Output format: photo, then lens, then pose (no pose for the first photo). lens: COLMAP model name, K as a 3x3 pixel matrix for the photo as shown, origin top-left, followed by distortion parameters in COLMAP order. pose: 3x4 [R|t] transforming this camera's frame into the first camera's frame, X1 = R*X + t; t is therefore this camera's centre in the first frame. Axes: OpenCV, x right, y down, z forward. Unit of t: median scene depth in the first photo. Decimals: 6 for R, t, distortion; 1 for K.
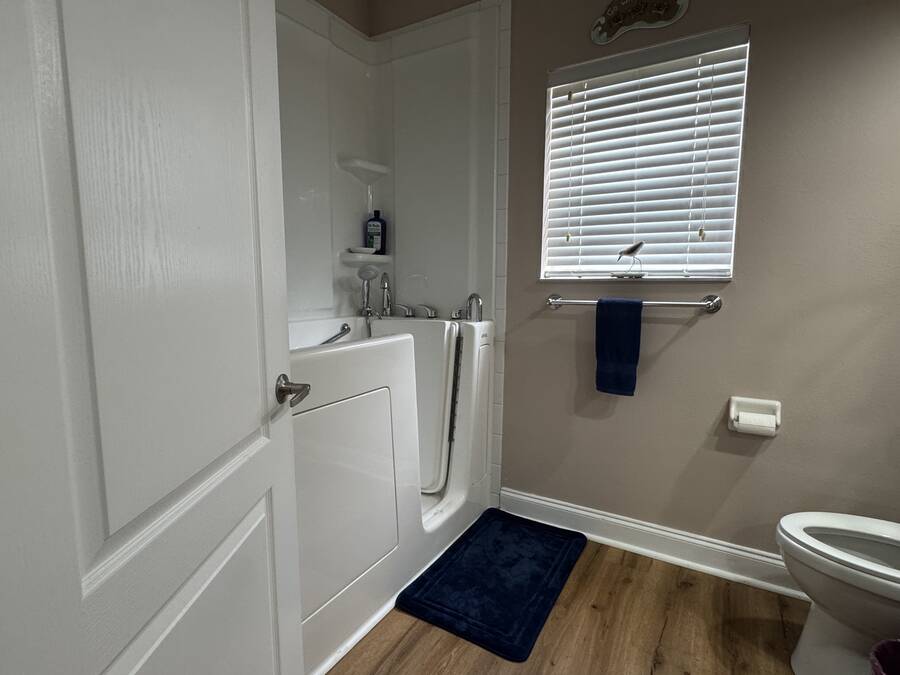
lens RADIAL K [[466.8, 0, 448.1], [0, 466.8, 336.5], [0, 0, 1]] dist [-0.001227, -0.002399]
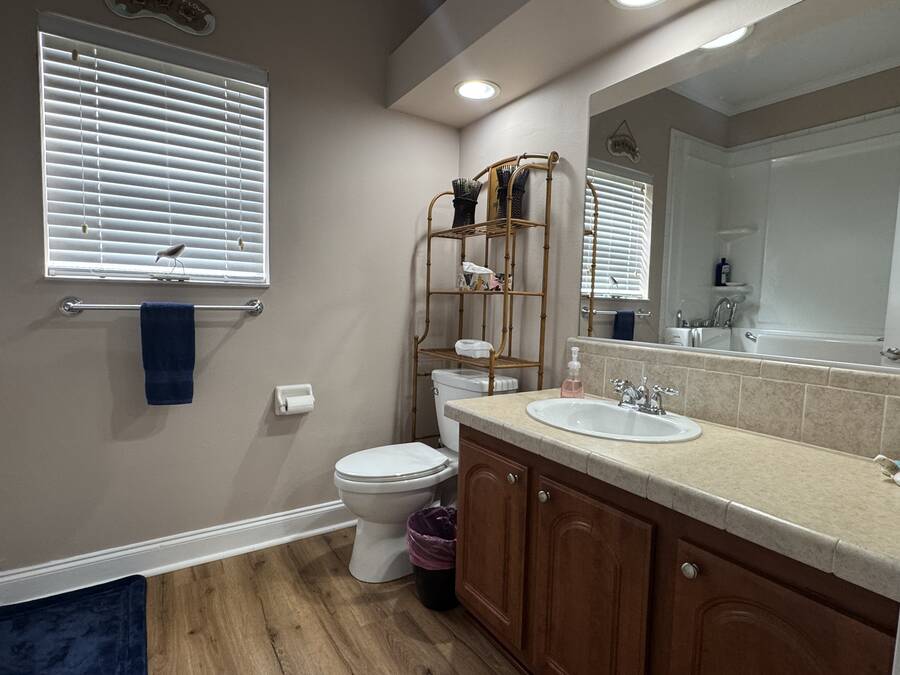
lens RADIAL K [[466.8, 0, 447.3], [0, 466.8, 338.7], [0, 0, 1]] dist [-0.001227, -0.002399]
pose [[0.437463, -0.061469, 0.897133, -0.231862], [0.078745, 0.996447, 0.029876, 0.007667], [-0.895782, 0.057575, 0.440749, 0.090376]]
